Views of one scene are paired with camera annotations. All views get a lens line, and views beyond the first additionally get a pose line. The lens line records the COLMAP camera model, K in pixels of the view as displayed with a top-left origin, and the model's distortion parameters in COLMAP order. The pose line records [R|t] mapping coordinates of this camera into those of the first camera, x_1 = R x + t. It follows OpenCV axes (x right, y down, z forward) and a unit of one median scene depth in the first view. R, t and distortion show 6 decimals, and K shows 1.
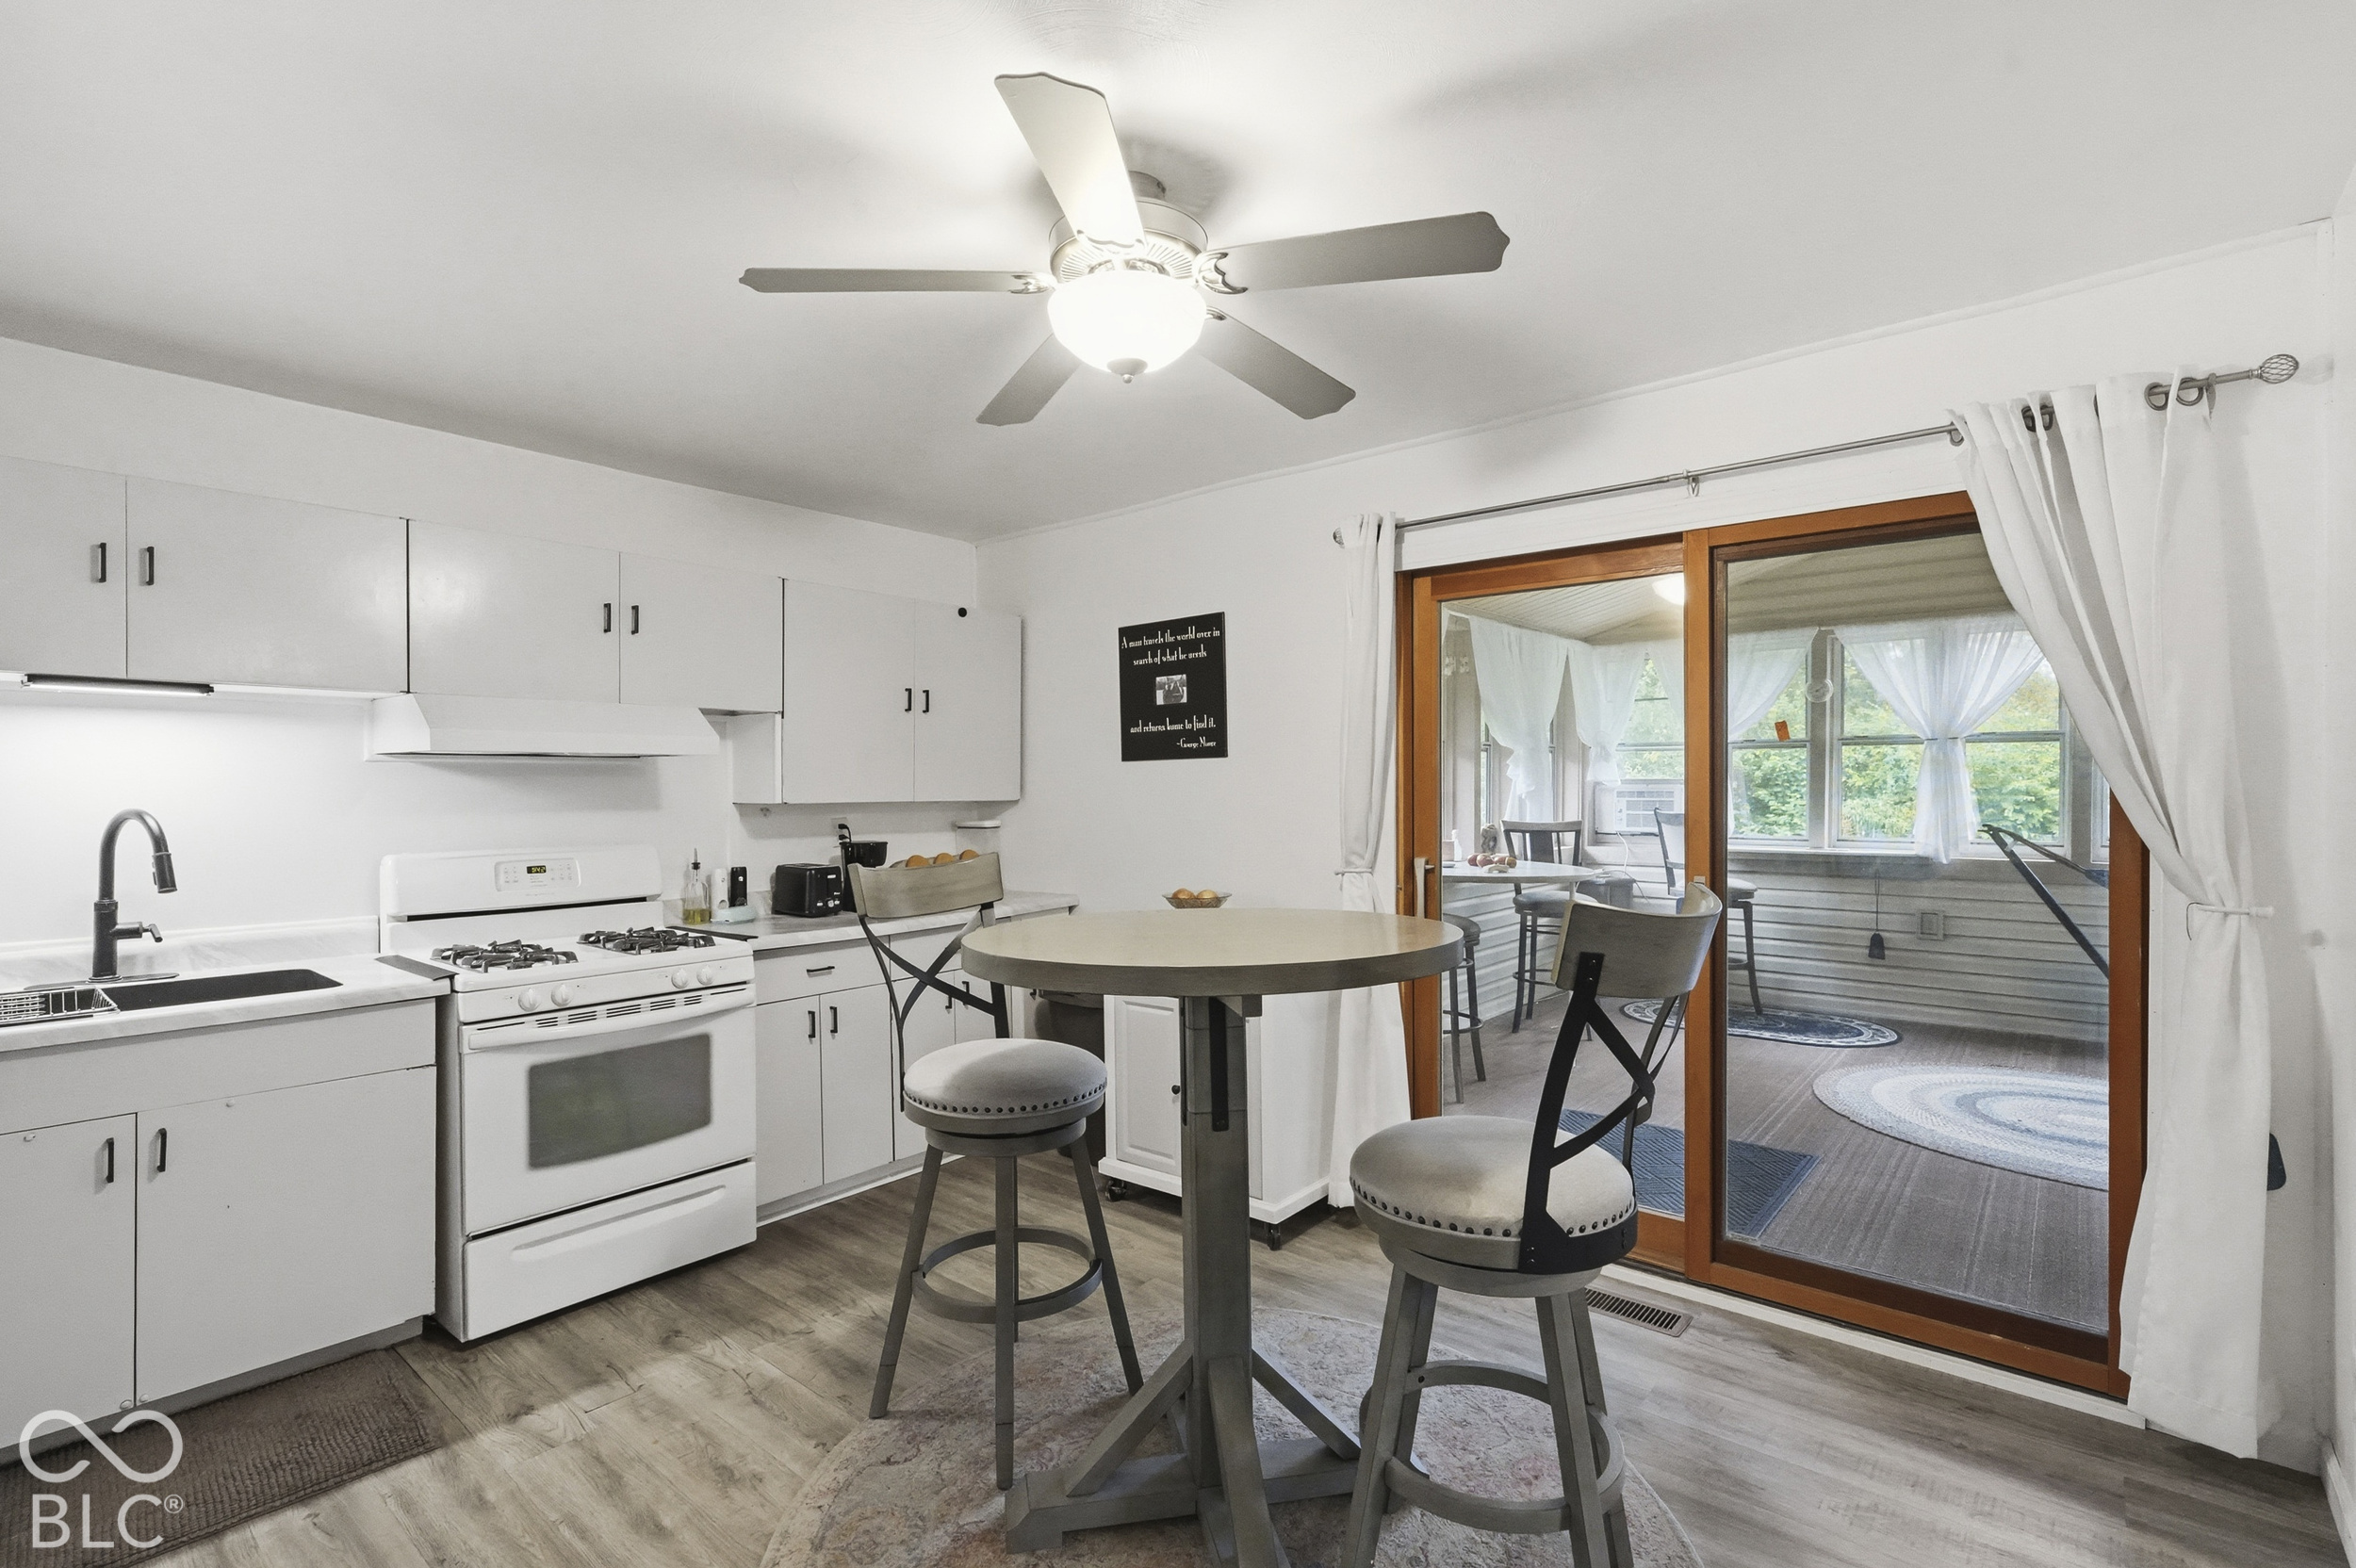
lens RADIAL K [[1084.6, 0, 1178.0], [0, 1084.6, 784.0], [0, 0, 1]] dist [-0.003660, 0.000017]
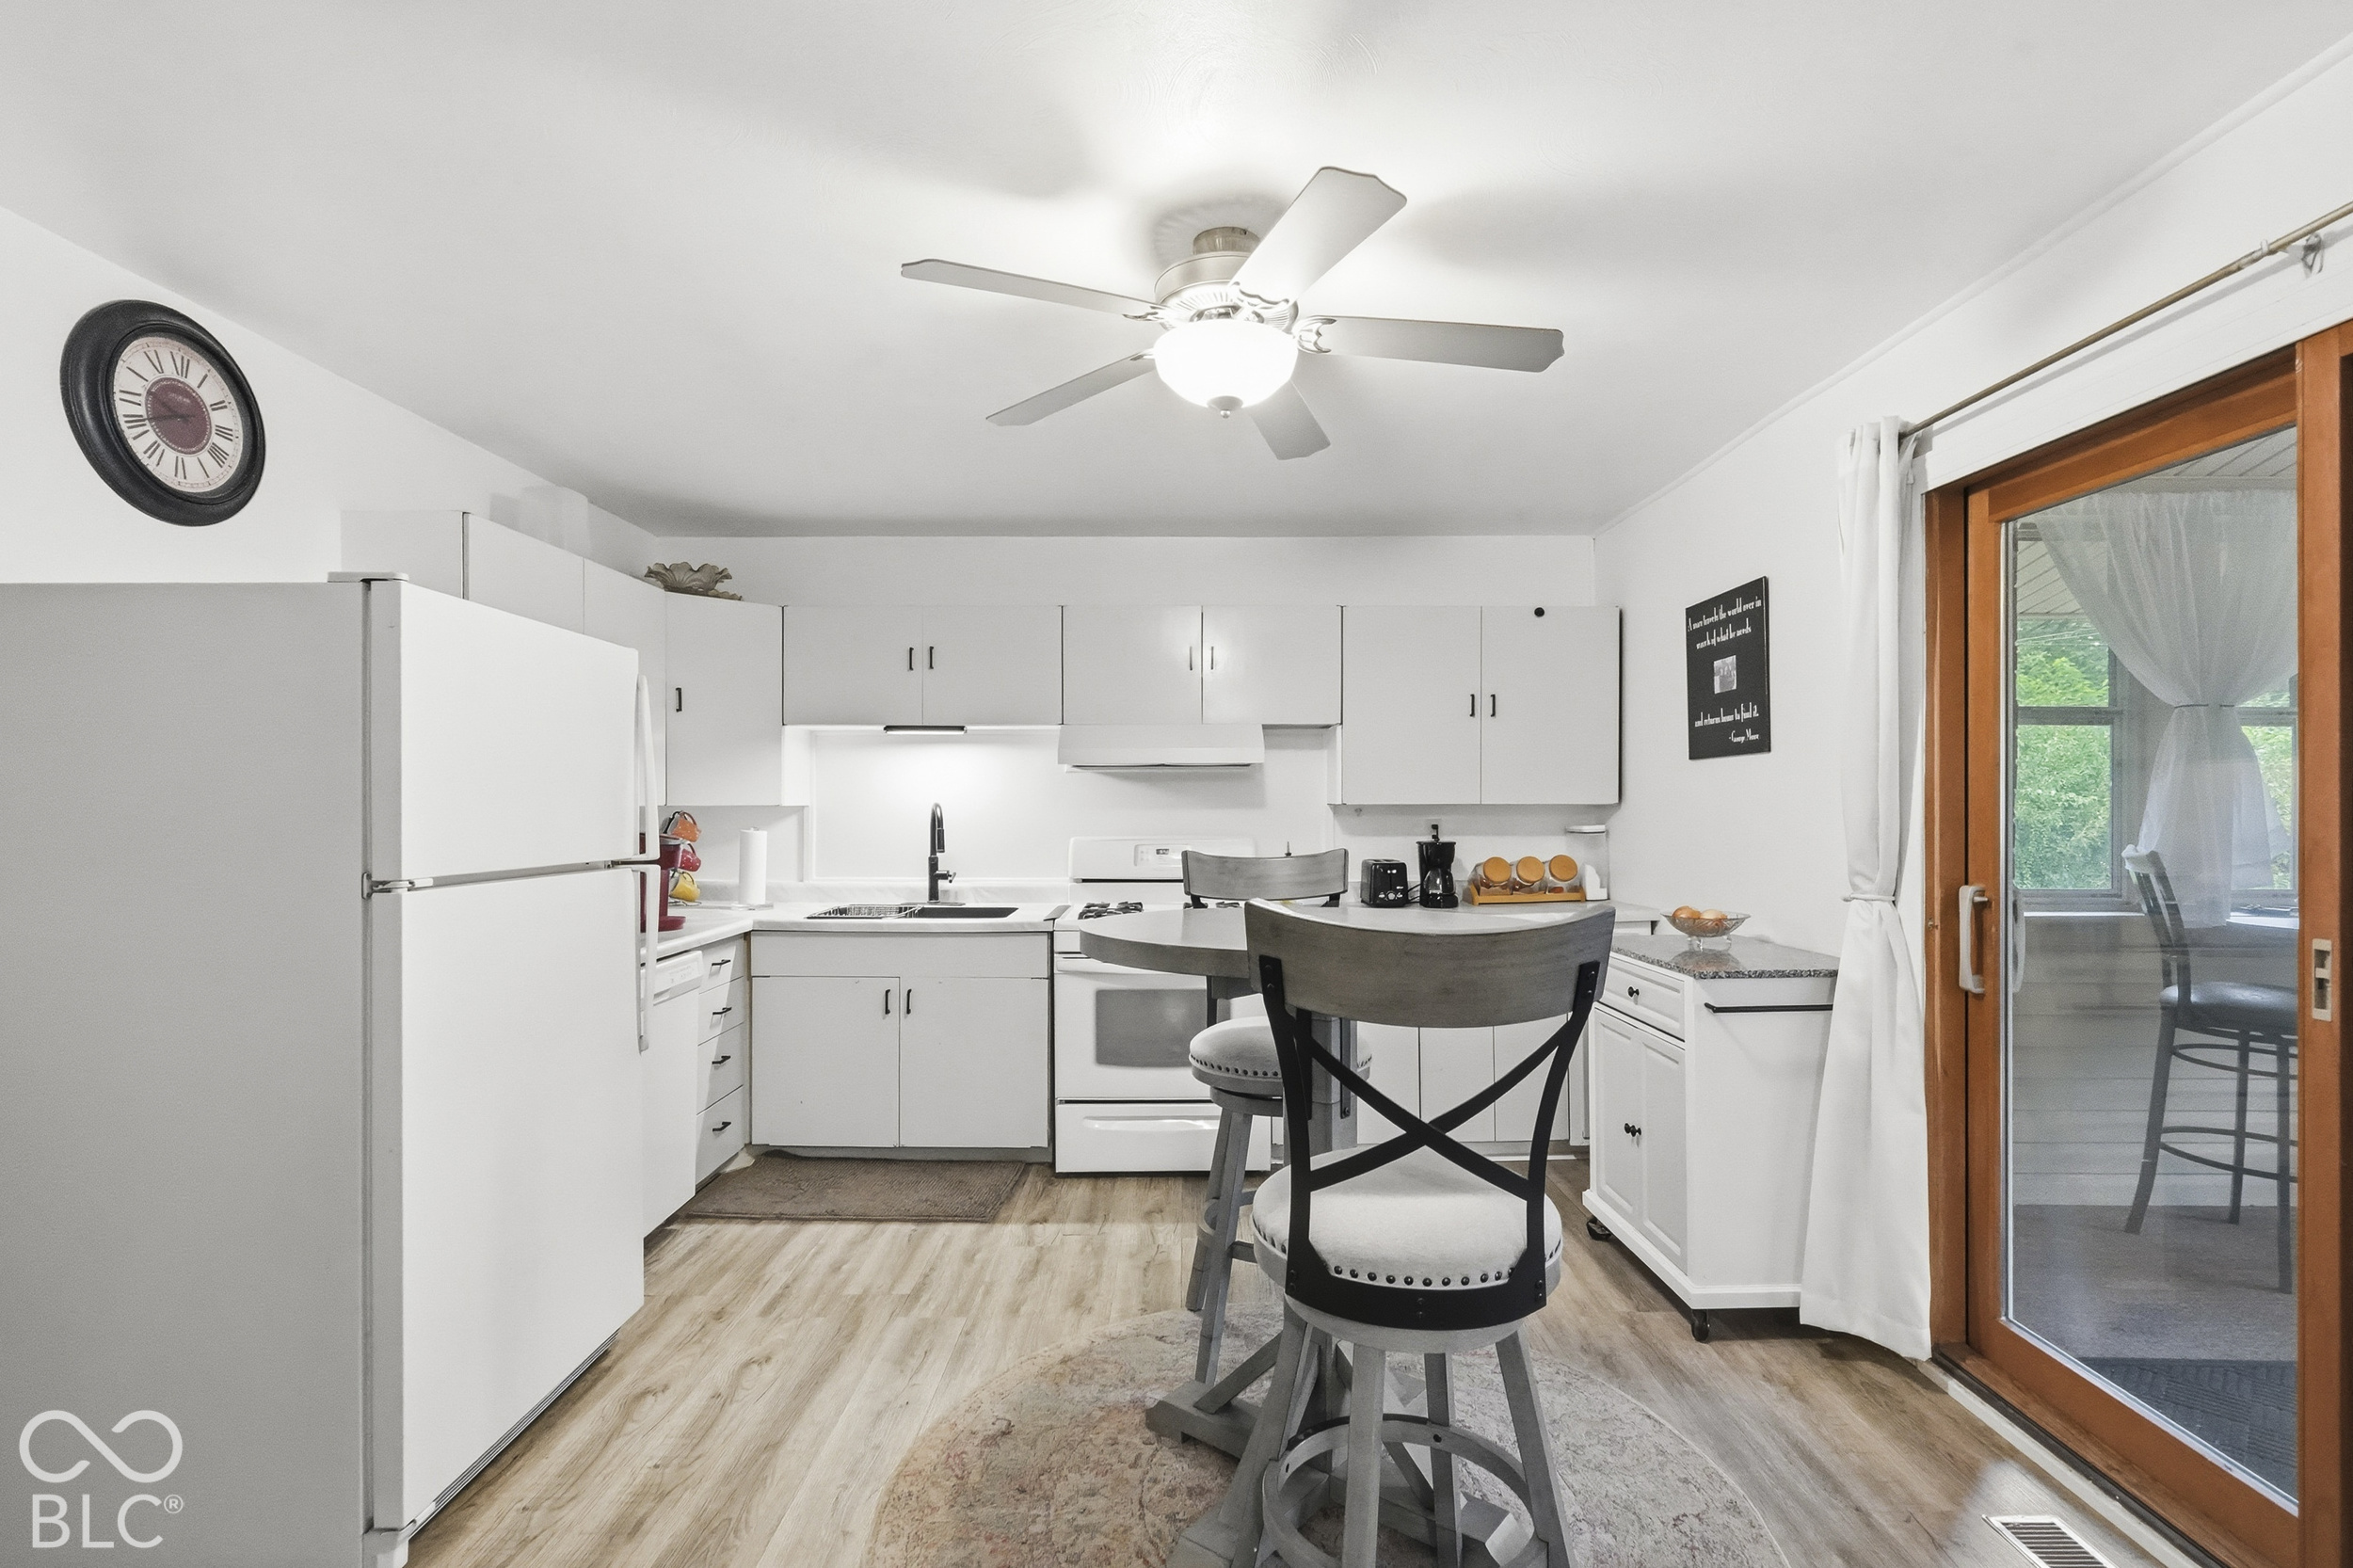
lens RADIAL K [[1094.3, 0, 1174.3], [0, 1094.3, 793.4], [0, 0, 1]] dist [-0.000654, 0.000492]
pose [[0.645547, 0.000330, -0.763720, 0.456361], [0.000822, 0.999999, 0.001127, 0.005814], [0.763720, -0.001356, 0.645546, 0.142680]]
